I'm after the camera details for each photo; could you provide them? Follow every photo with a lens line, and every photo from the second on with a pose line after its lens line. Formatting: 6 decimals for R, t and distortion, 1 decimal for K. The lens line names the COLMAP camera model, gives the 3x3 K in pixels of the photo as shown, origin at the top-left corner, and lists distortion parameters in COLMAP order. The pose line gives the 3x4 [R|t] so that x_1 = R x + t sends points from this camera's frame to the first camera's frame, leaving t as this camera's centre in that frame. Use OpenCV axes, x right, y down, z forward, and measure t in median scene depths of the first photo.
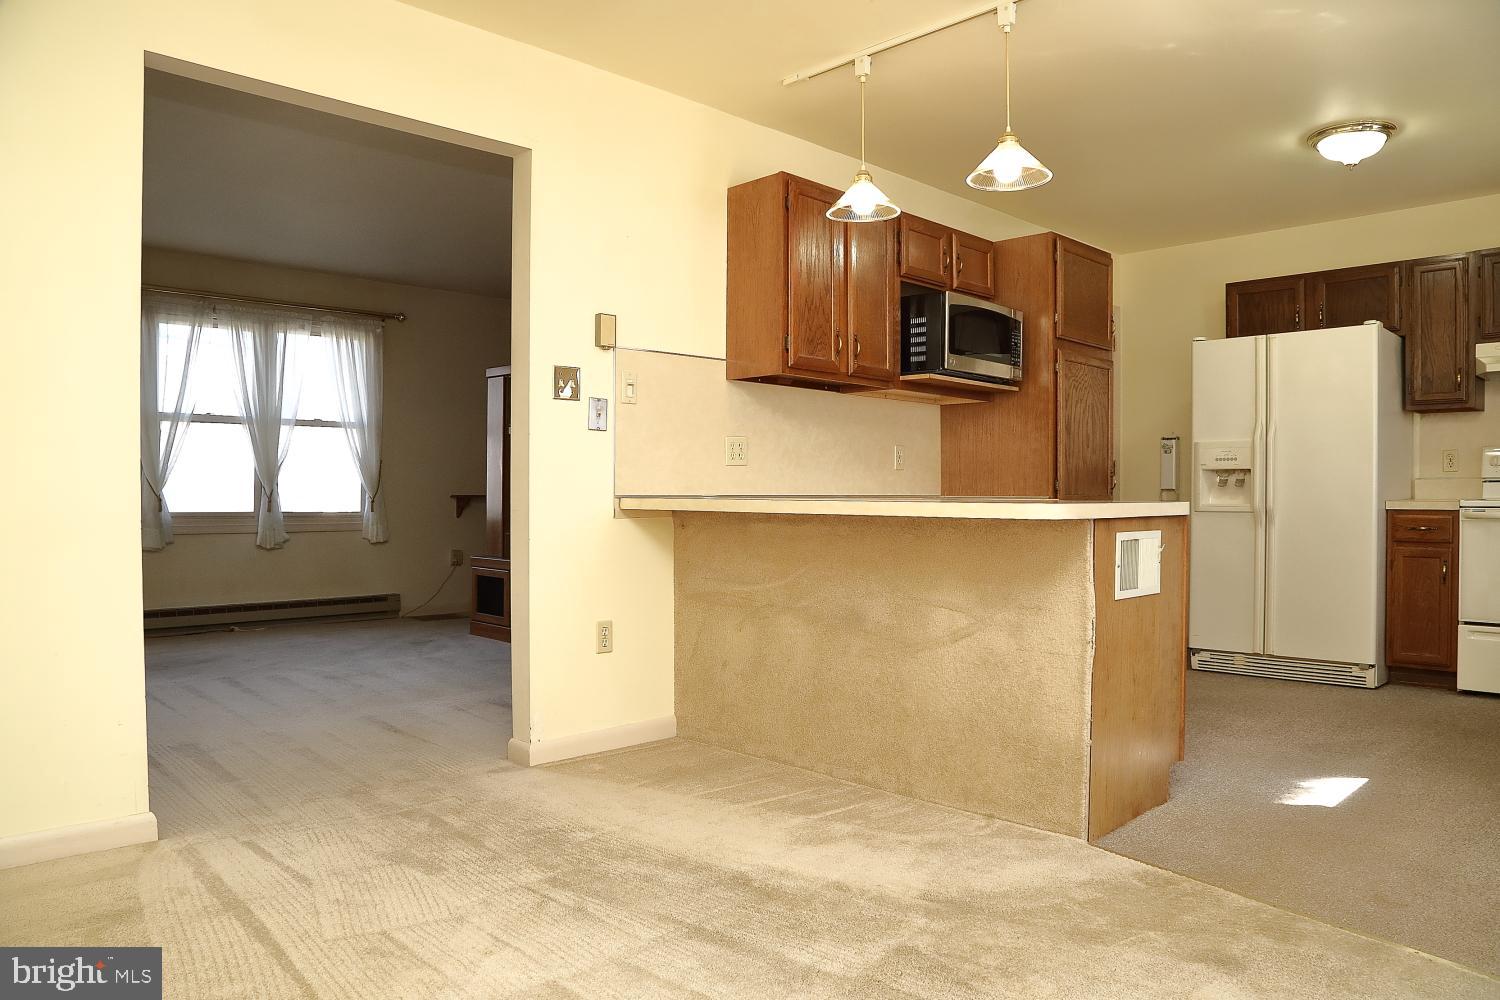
lens RADIAL K [[1073.4, 0, 749.5], [0, 1073.4, 502.1], [0, 0, 1]] dist [-0.045520, 0.004543]
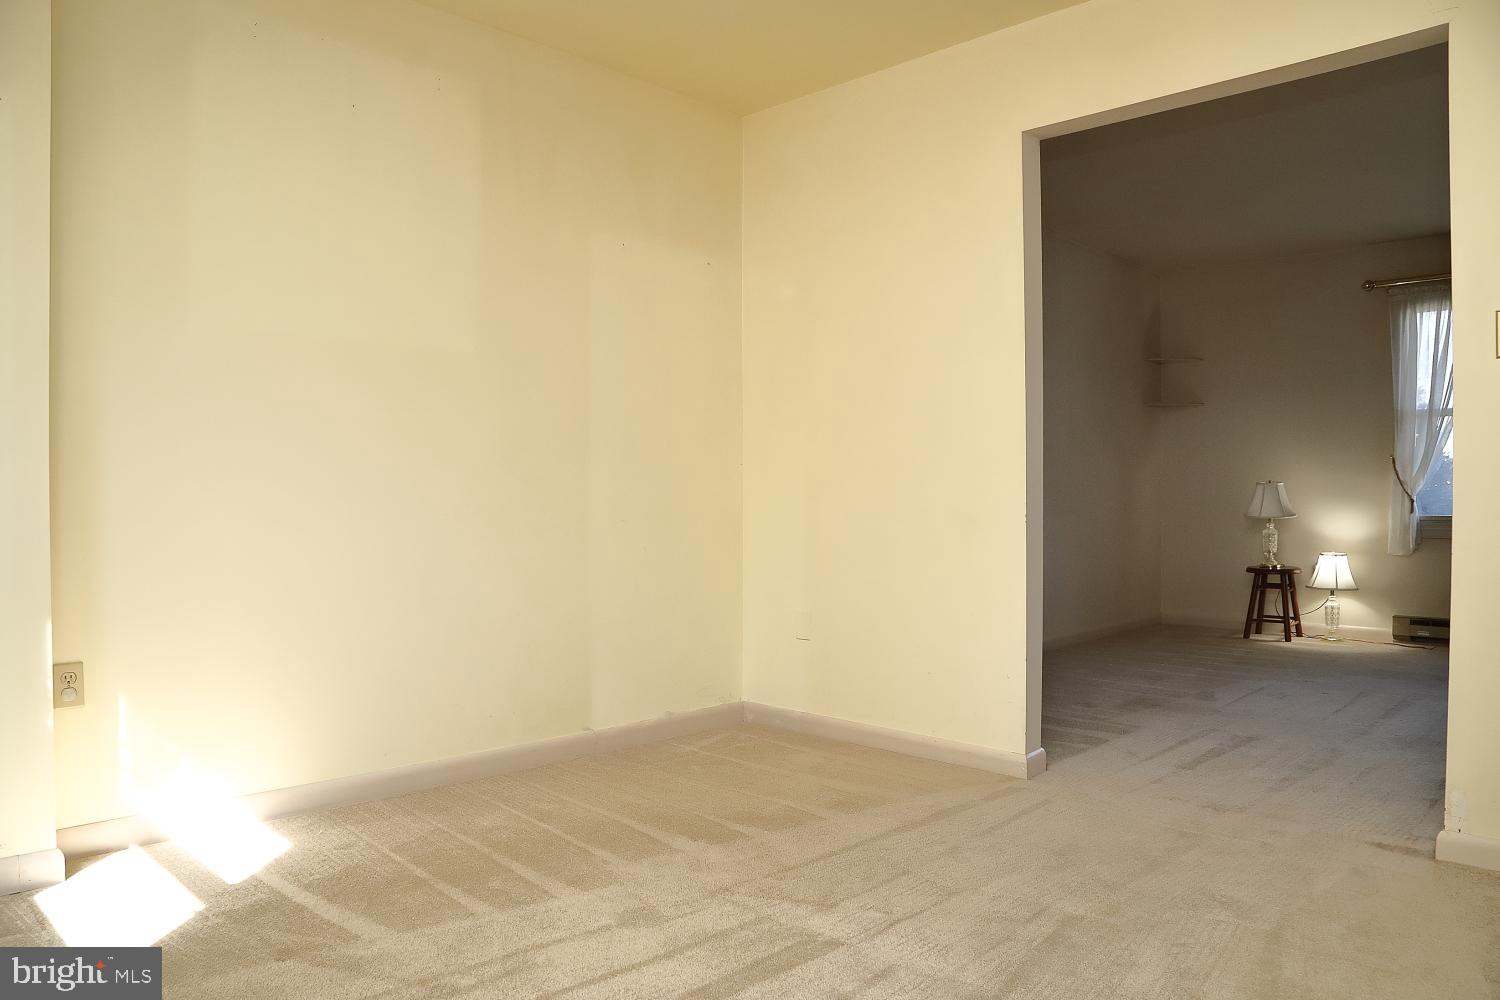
lens RADIAL K [[1073.4, 0, 748.9], [0, 1073.4, 503.2], [0, 0, 1]] dist [-0.045520, 0.004543]
pose [[-0.006537, -0.002649, -0.999975, 0.620837], [0.002628, 0.999993, -0.002666, 0.001008], [0.999975, -0.002645, -0.006530, 0.621714]]
